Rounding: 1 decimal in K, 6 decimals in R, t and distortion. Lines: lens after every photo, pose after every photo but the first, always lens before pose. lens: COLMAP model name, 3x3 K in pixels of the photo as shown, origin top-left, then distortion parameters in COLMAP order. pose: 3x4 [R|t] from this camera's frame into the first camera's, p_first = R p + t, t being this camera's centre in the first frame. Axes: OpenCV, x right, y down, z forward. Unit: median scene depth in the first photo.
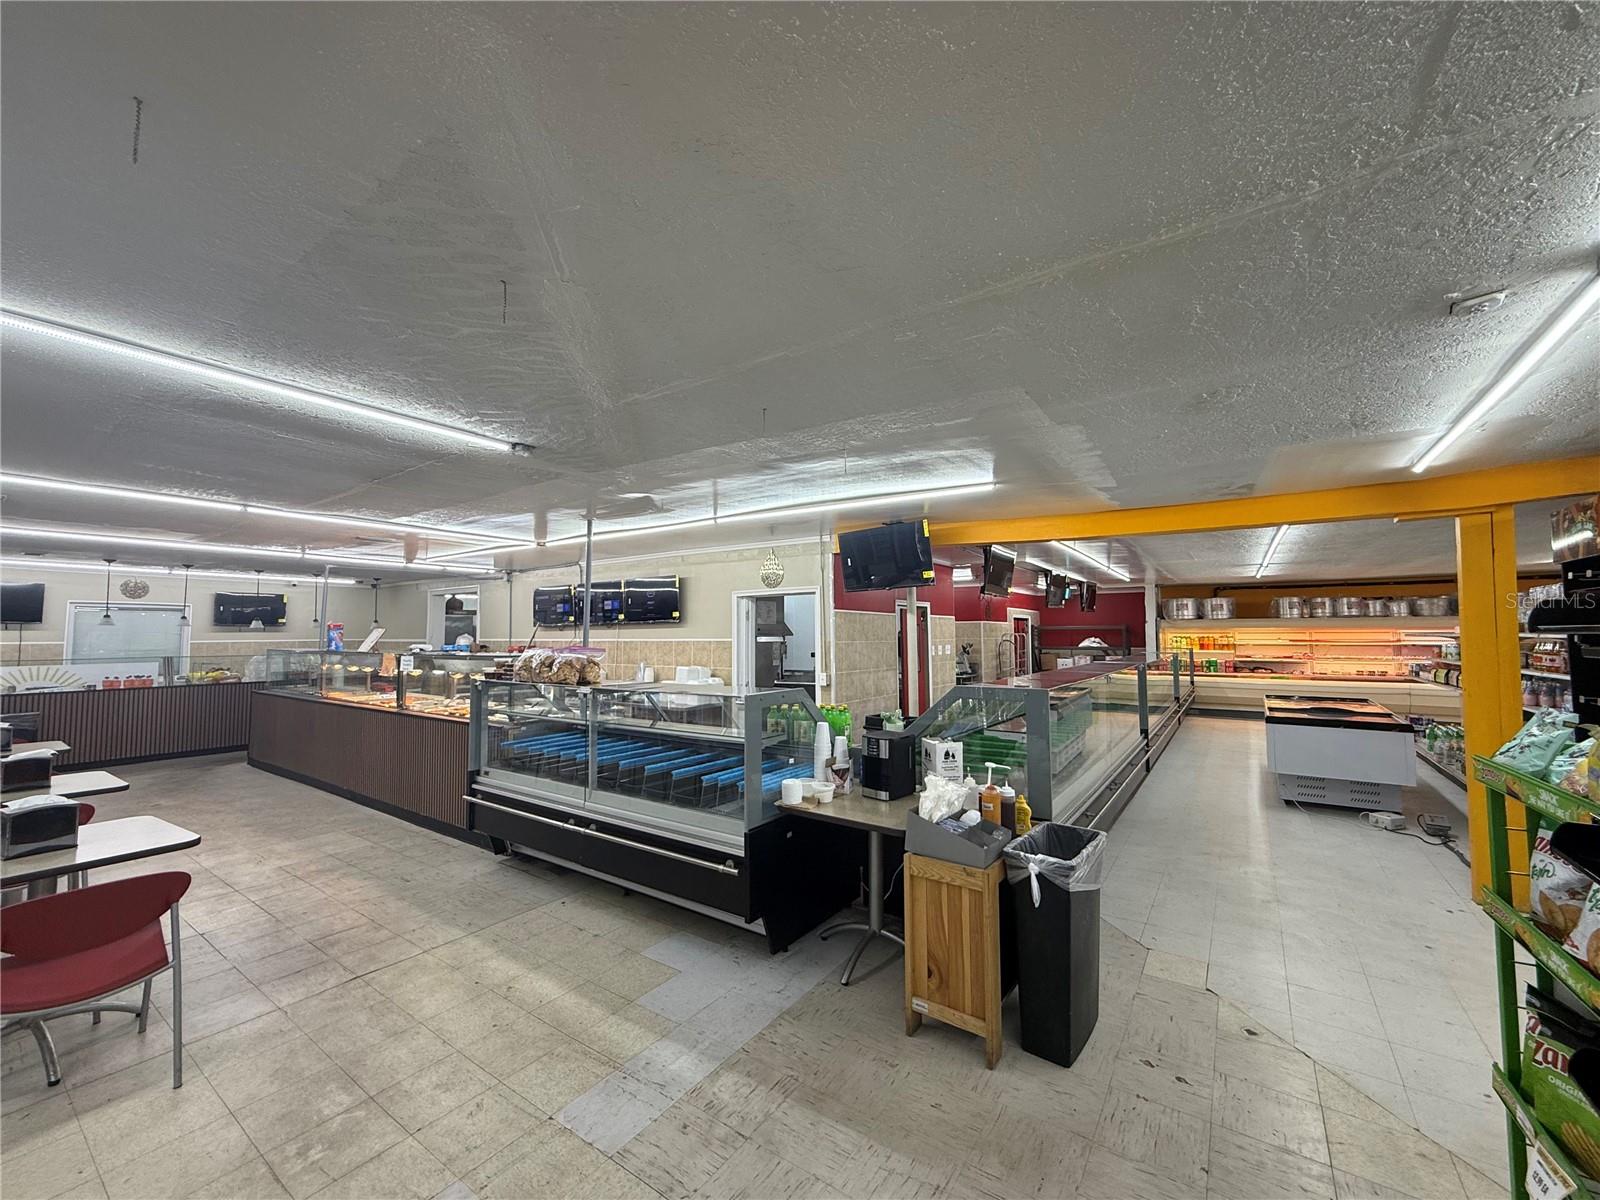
lens RADIAL K [[639.1, 0, 795.4], [0, 639.1, 599.9], [0, 0, 1]] dist [-0.000594, 0.000094]
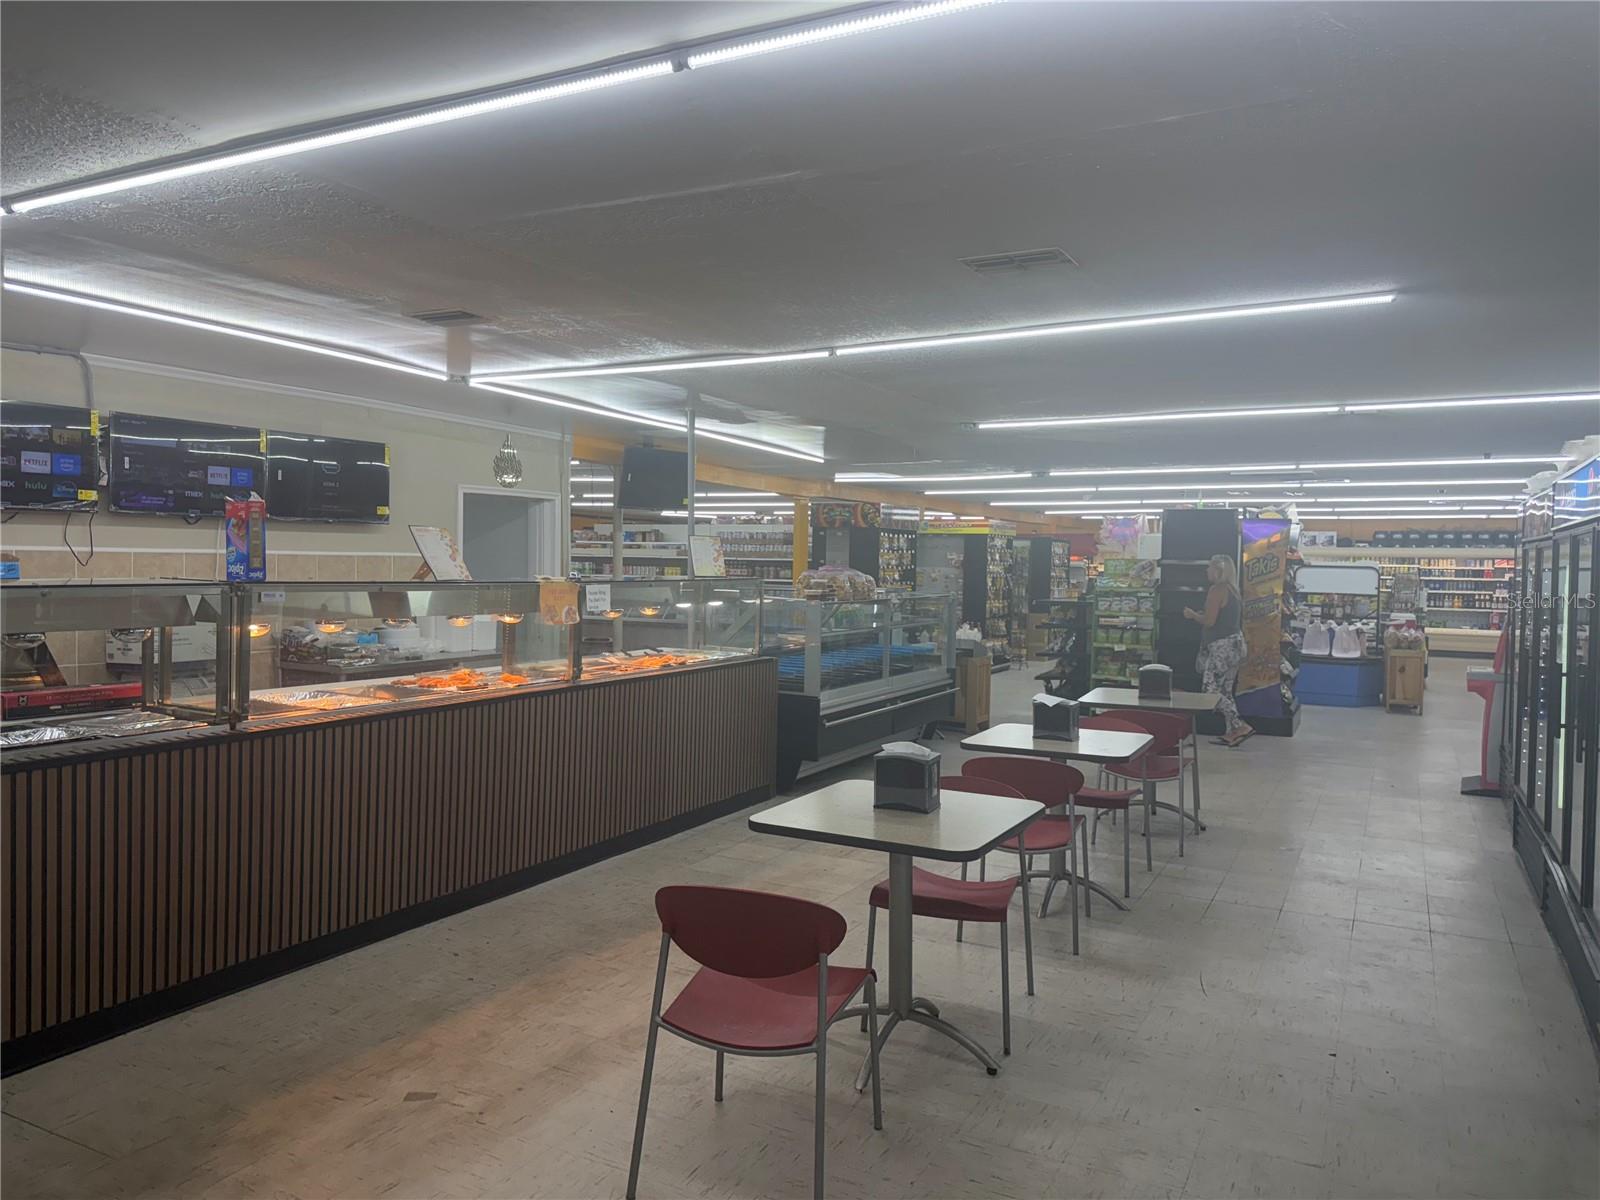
lens RADIAL K [[1130.6, 0, 806.6], [0, 1130.6, 607.0], [0, 0, 1]] dist [0.084766, -0.102317]
pose [[-0.136530, -0.039301, 0.989856, -2.564315], [-0.074414, 0.996797, 0.029313, 0.101948], [-0.987837, -0.069657, -0.139017, 1.504574]]
